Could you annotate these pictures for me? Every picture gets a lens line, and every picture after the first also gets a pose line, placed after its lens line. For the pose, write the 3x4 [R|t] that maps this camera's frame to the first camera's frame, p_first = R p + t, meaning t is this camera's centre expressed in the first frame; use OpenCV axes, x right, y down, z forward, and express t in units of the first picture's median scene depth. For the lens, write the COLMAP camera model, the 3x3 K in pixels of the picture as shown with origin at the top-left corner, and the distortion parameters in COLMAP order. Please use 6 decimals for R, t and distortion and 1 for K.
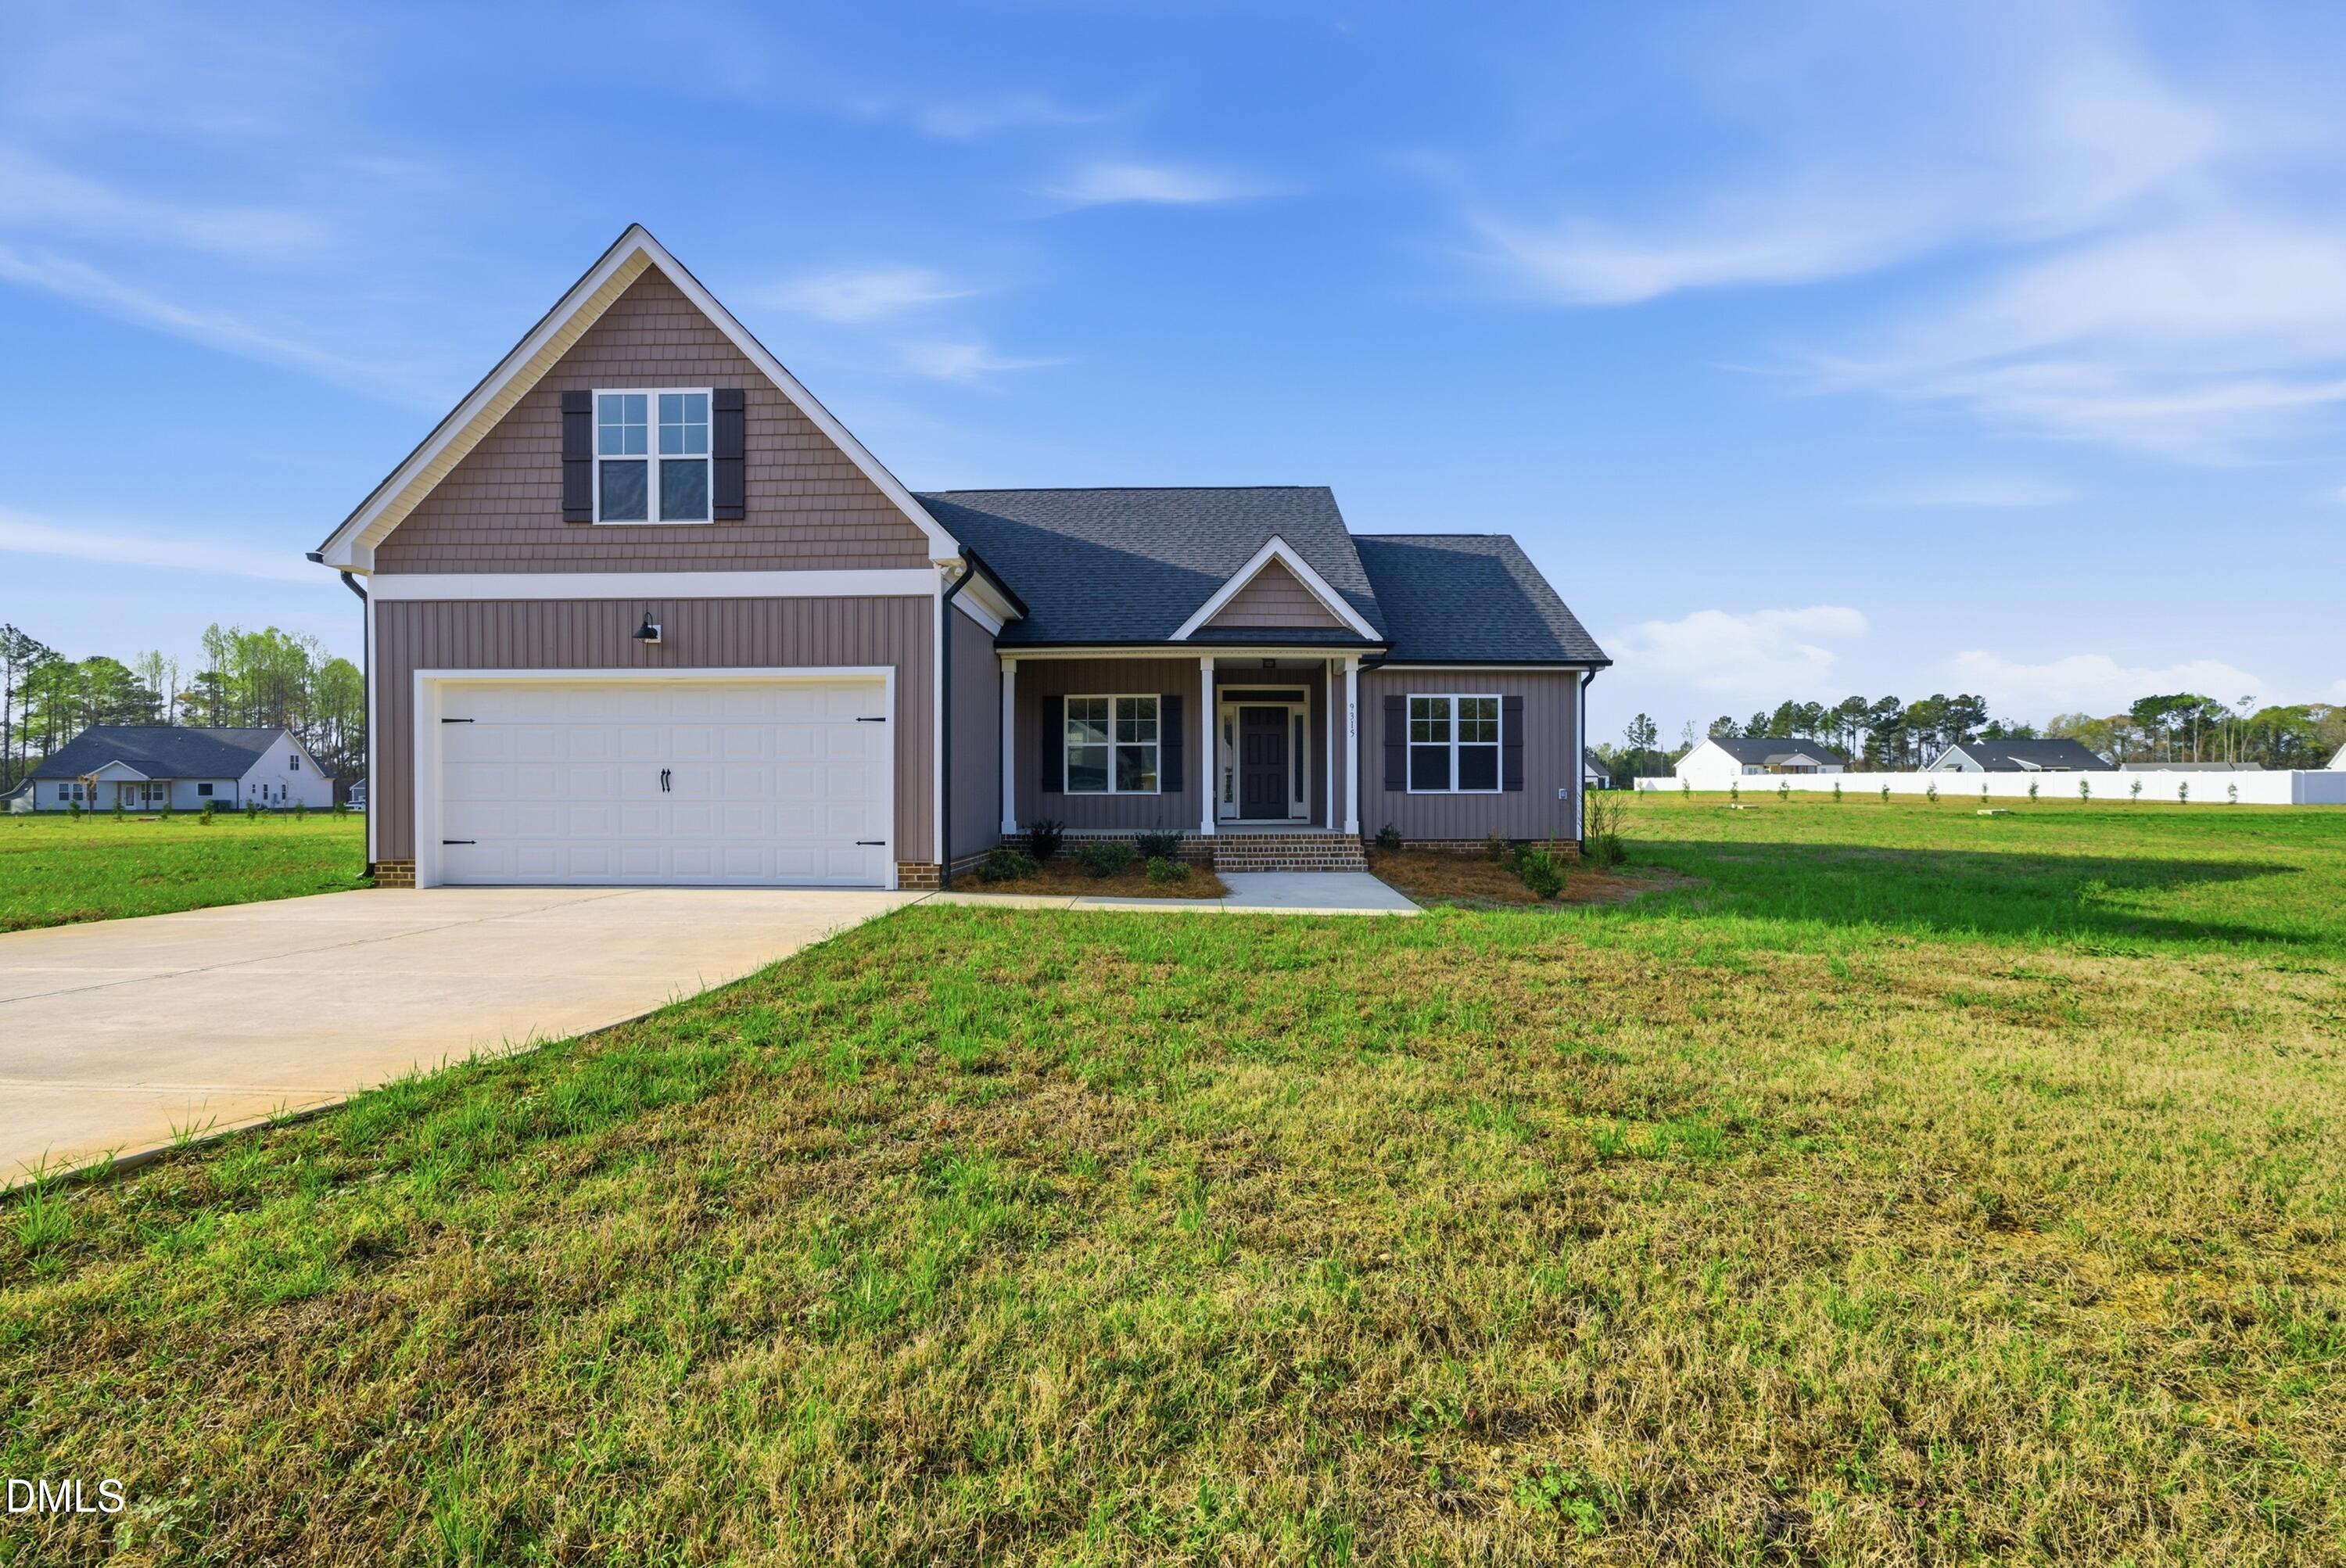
lens RADIAL K [[993.9, 0, 1168.7], [0, 993.9, 791.0], [0, 0, 1]] dist [-0.014033, 0.012267]
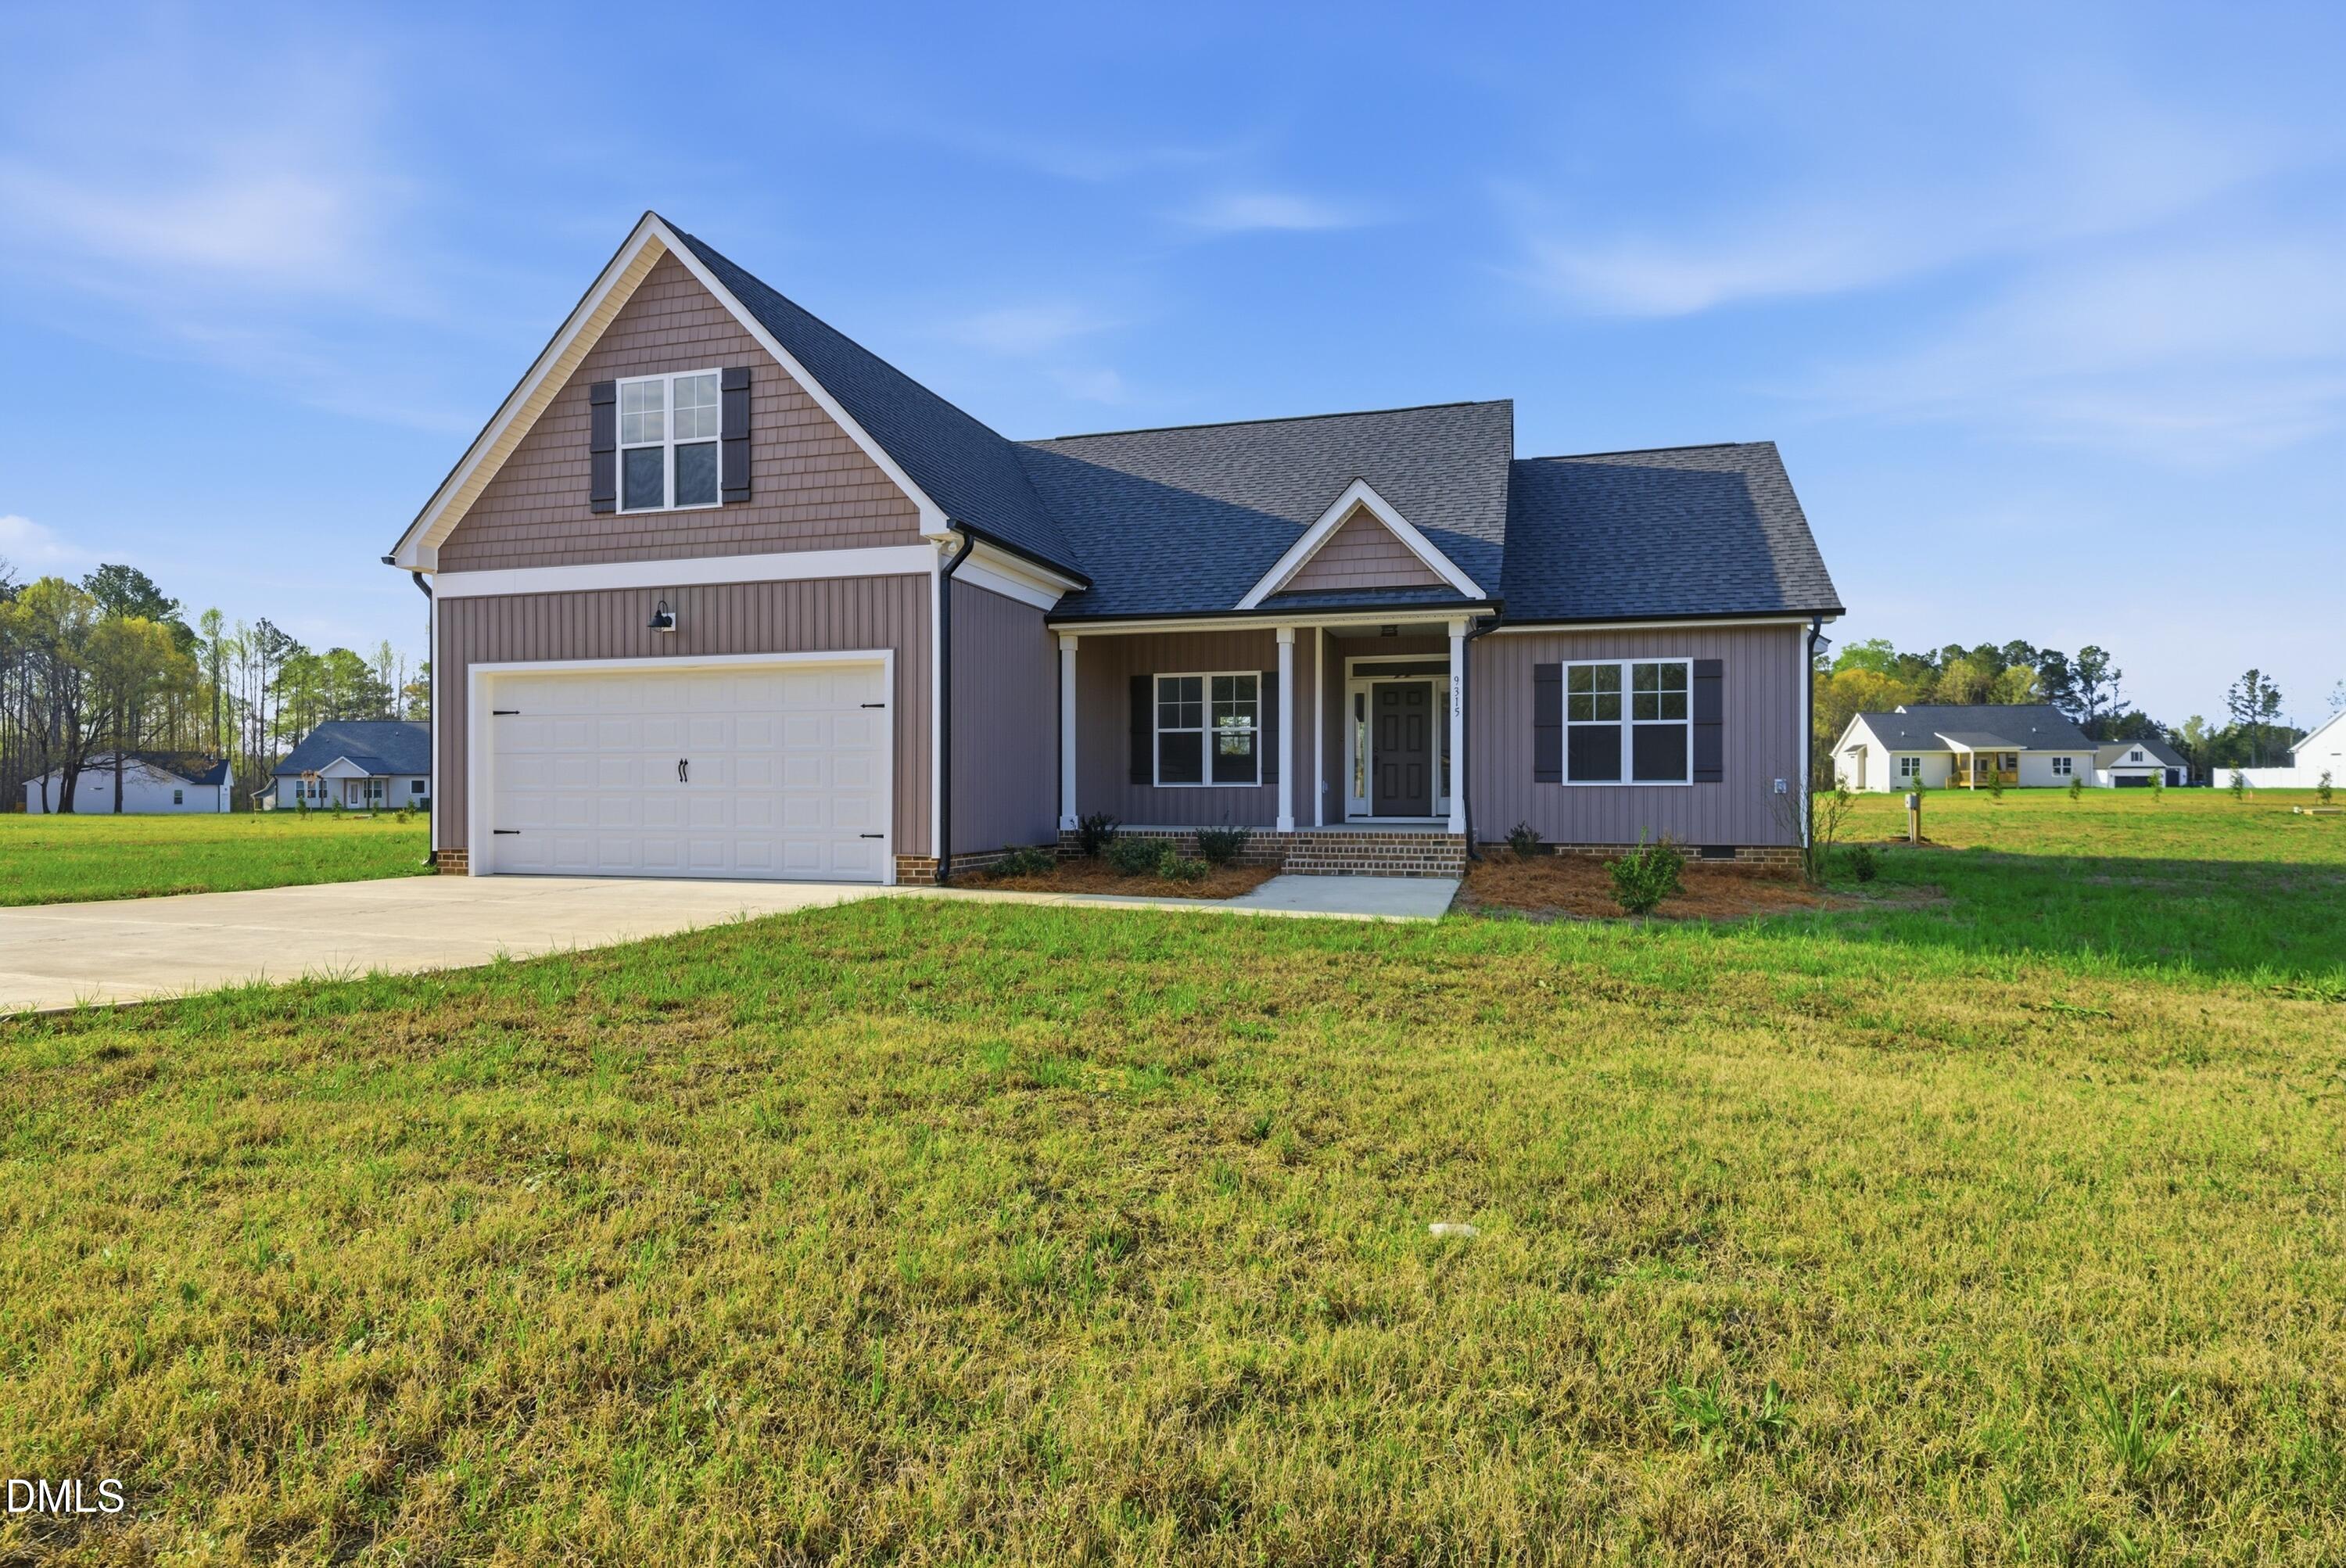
lens RADIAL K [[1299.9, 0, 1173.0], [0, 1299.9, 784.0], [0, 0, 1]] dist [0.020251, -0.018826]
pose [[0.966981, -0.000832, -0.254847, 0.230461], [-0.000355, 0.999989, -0.004611, 0.006871], [0.254848, 0.004549, 0.966970, -0.099503]]
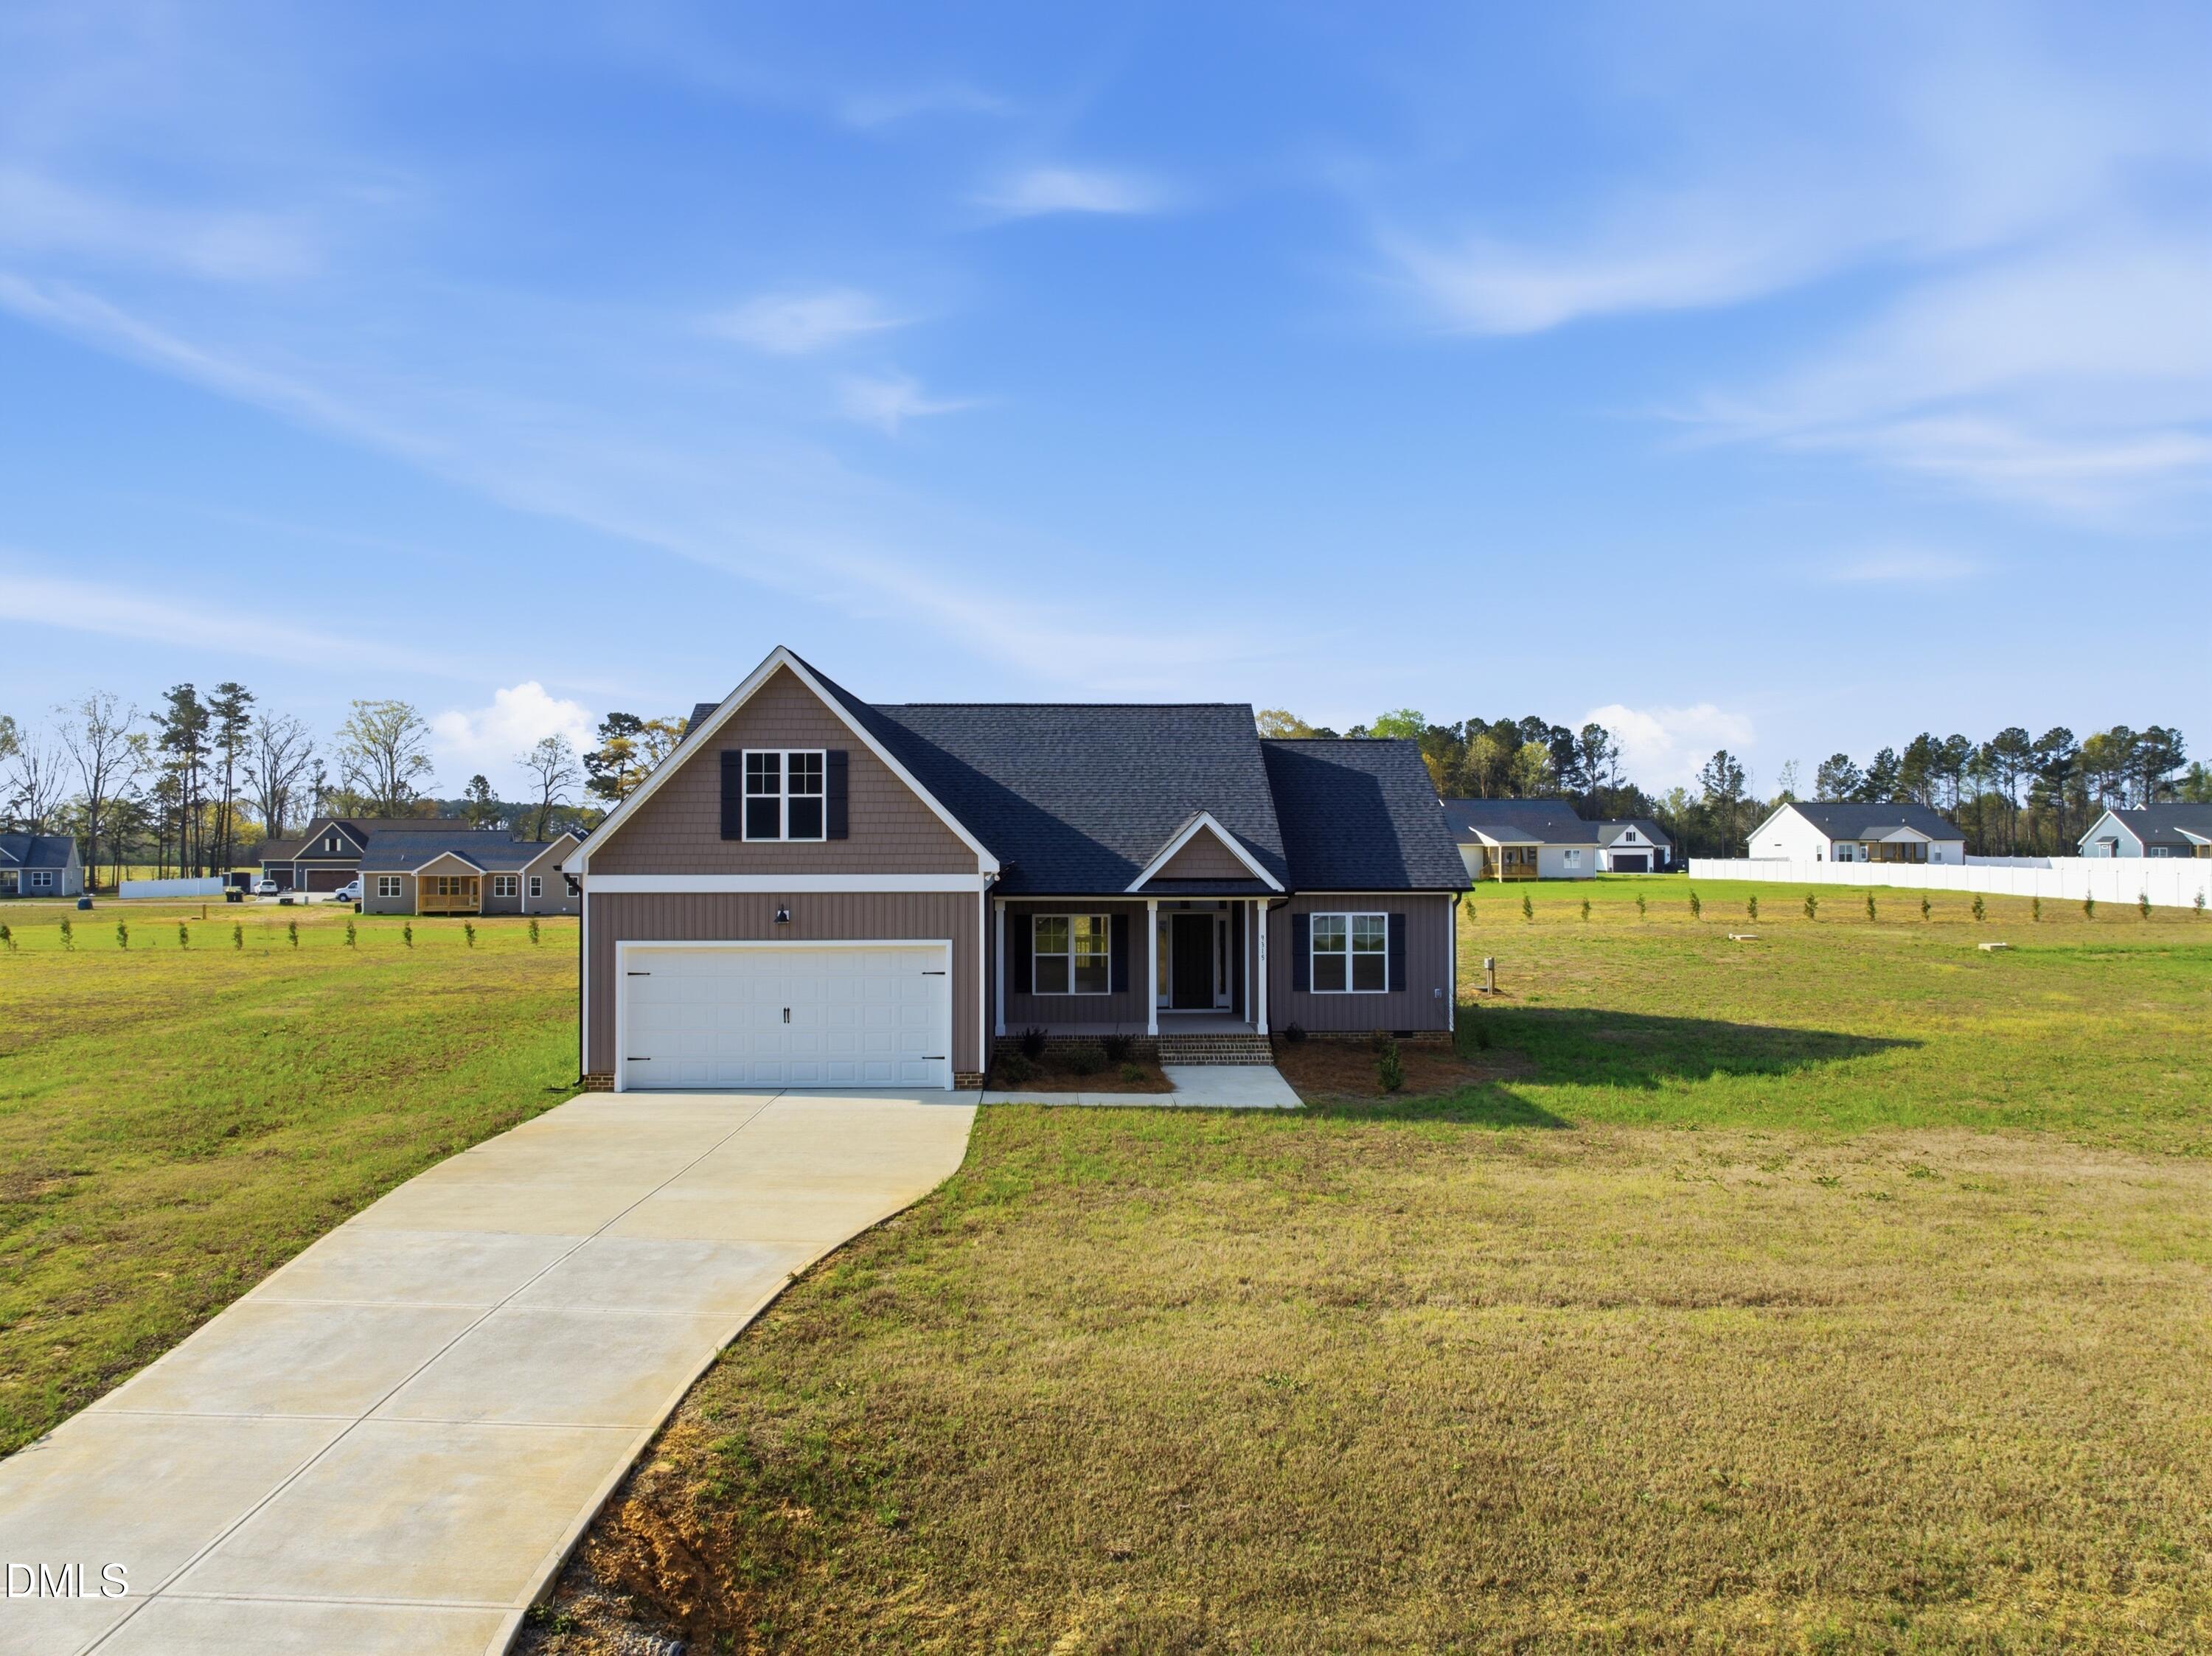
lens RADIAL K [[1560.8, 0, 1118.2], [0, 1560.8, 811.9], [0, 0, 1]] dist [-0.018435, -0.044003]
pose [[0.998262, 0.001010, 0.058924, -0.126823], [0.000324, 0.999744, -0.022628, -0.202846], [-0.058932, 0.022608, 0.998006, -1.035384]]
